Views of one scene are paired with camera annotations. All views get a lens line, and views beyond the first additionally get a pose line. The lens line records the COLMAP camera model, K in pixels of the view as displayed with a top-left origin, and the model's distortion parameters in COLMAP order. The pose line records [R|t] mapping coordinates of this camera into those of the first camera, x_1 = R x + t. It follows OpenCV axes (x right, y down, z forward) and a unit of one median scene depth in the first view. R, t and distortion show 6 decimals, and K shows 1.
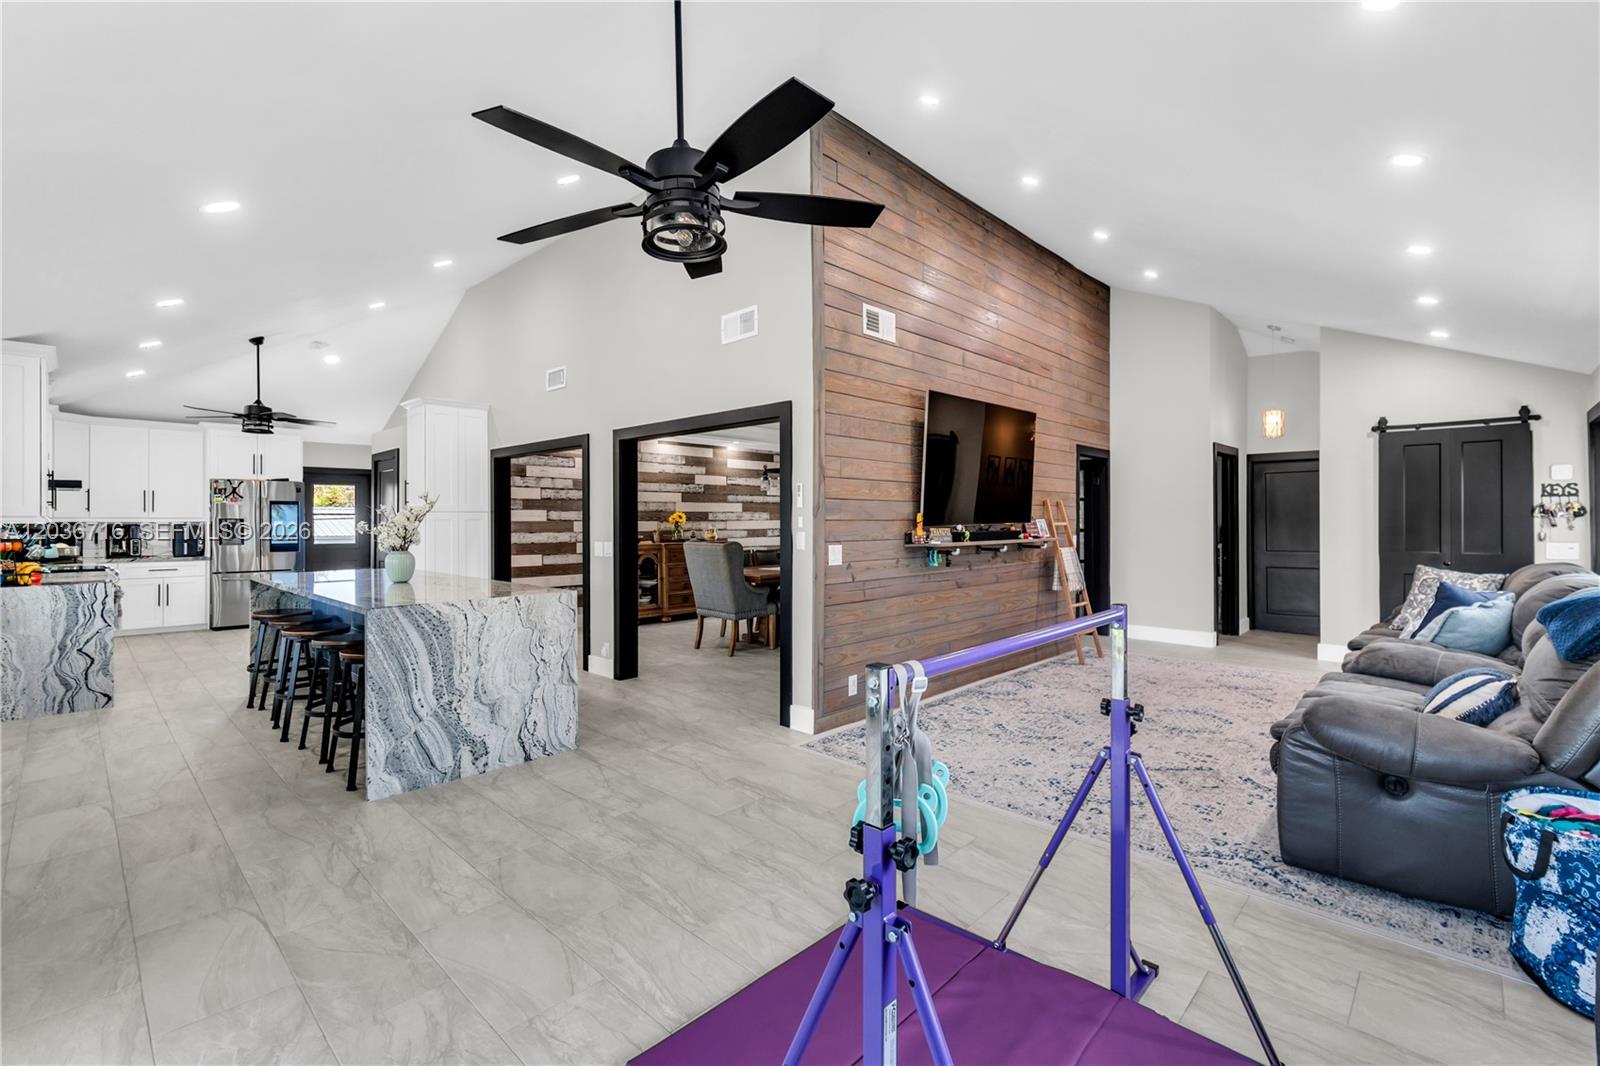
lens RADIAL K [[707.7, 0, 797.7], [0, 707.7, 520.3], [0, 0, 1]] dist [0.002284, -0.001210]
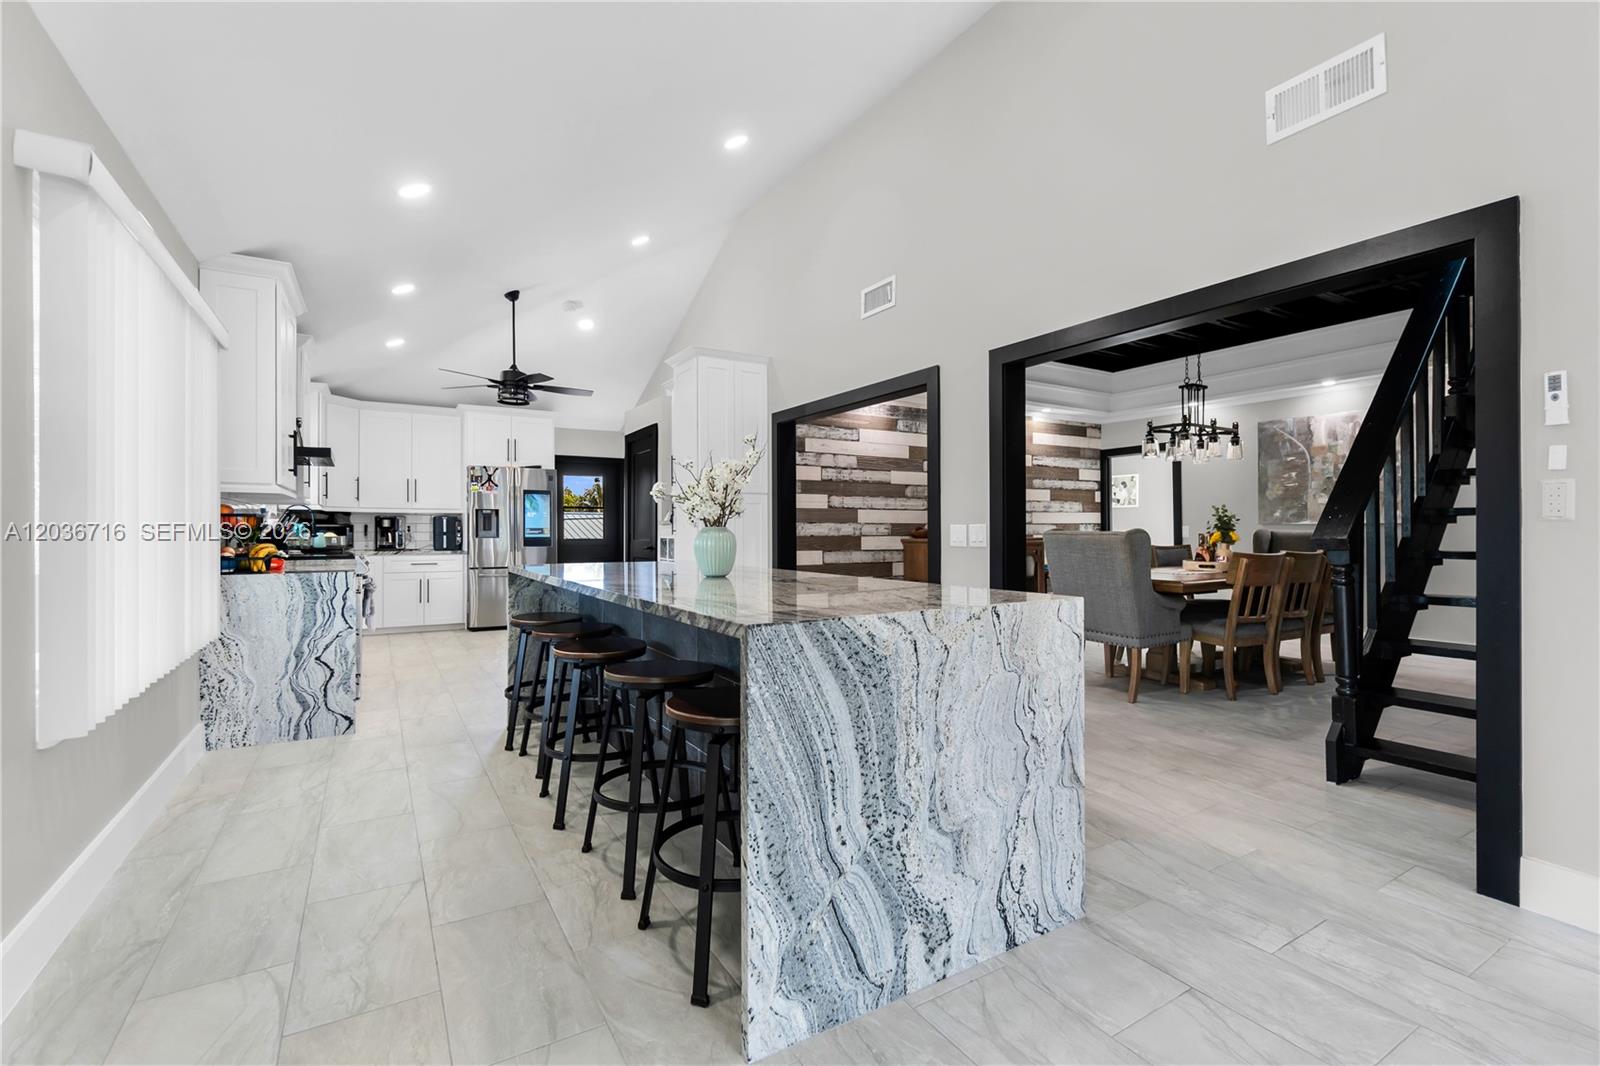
lens RADIAL K [[707.7, 0, 803.7], [0, 707.7, 531.7], [0, 0, 1]] dist [0.002284, -0.001210]
pose [[0.967733, 0.001344, -0.251974, -0.308794], [-0.000890, 0.999998, 0.001916, 0.043737], [0.251976, -0.001630, 0.967732, 0.388165]]
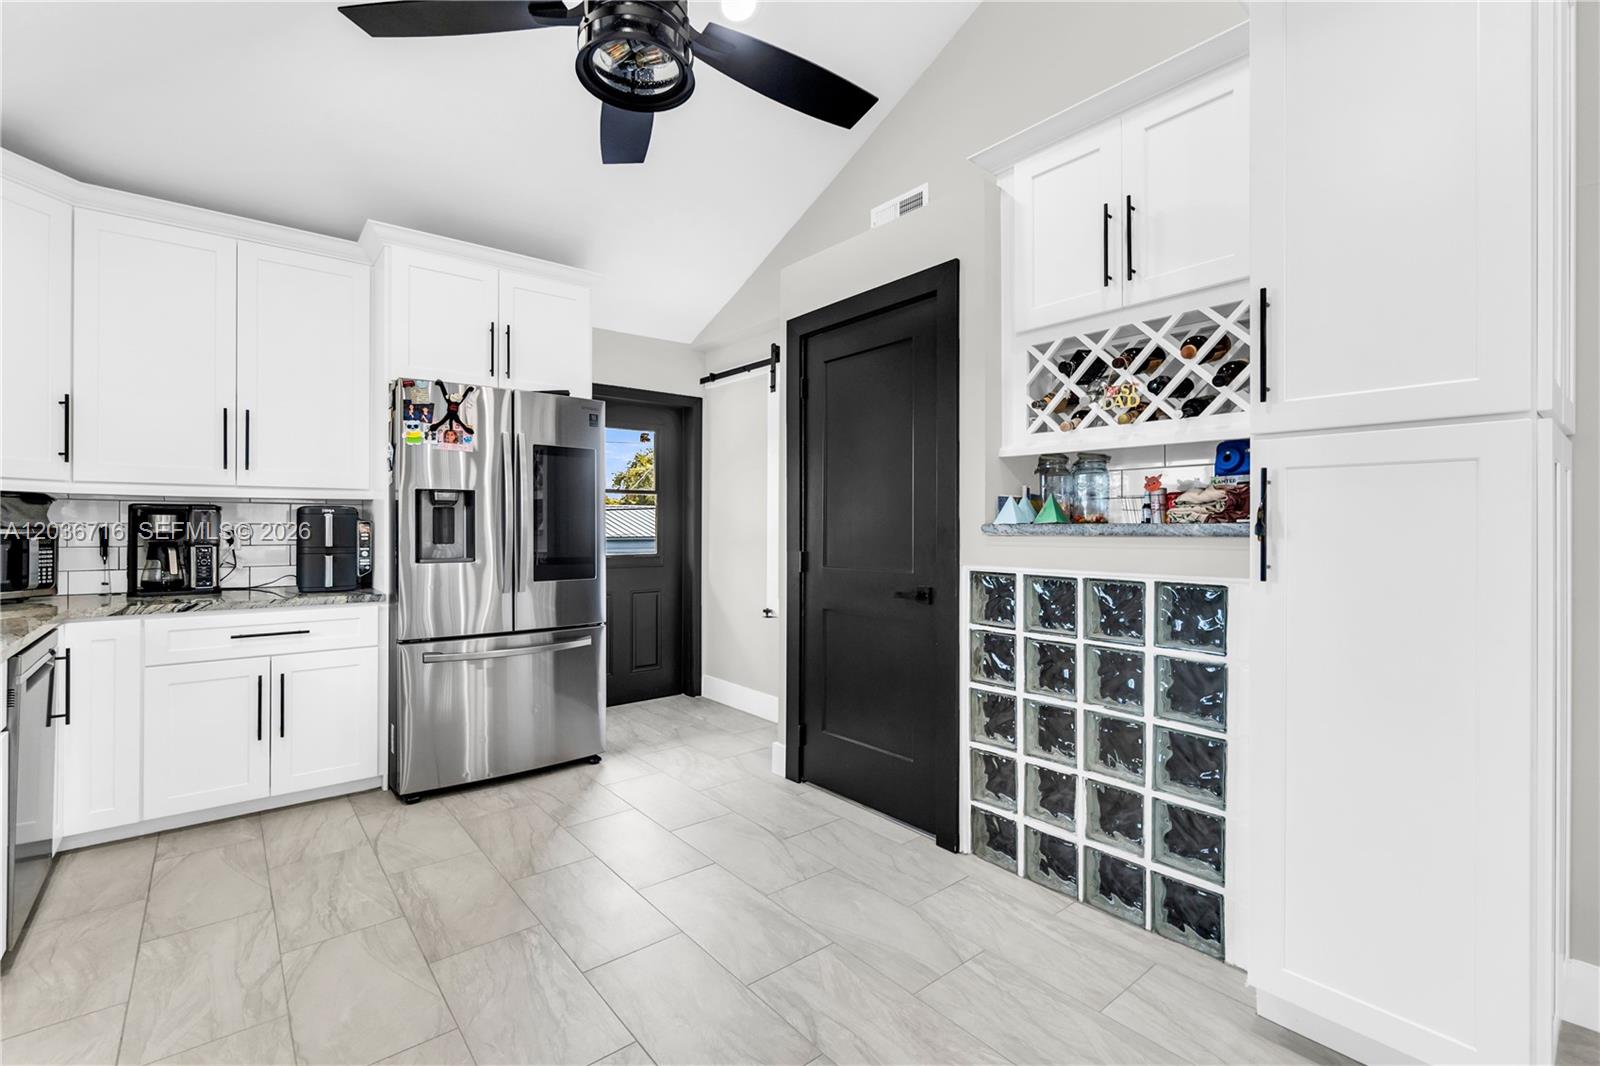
lens RADIAL K [[707.7, 0, 798.0], [0, 707.7, 525.5], [0, 0, 1]] dist [0.002284, -0.001210]
pose [[0.993549, 0.003417, -0.113354, -1.020882], [-0.003318, 0.999994, 0.001060, 0.026943], [0.113357, -0.000677, 0.993554, 1.164818]]
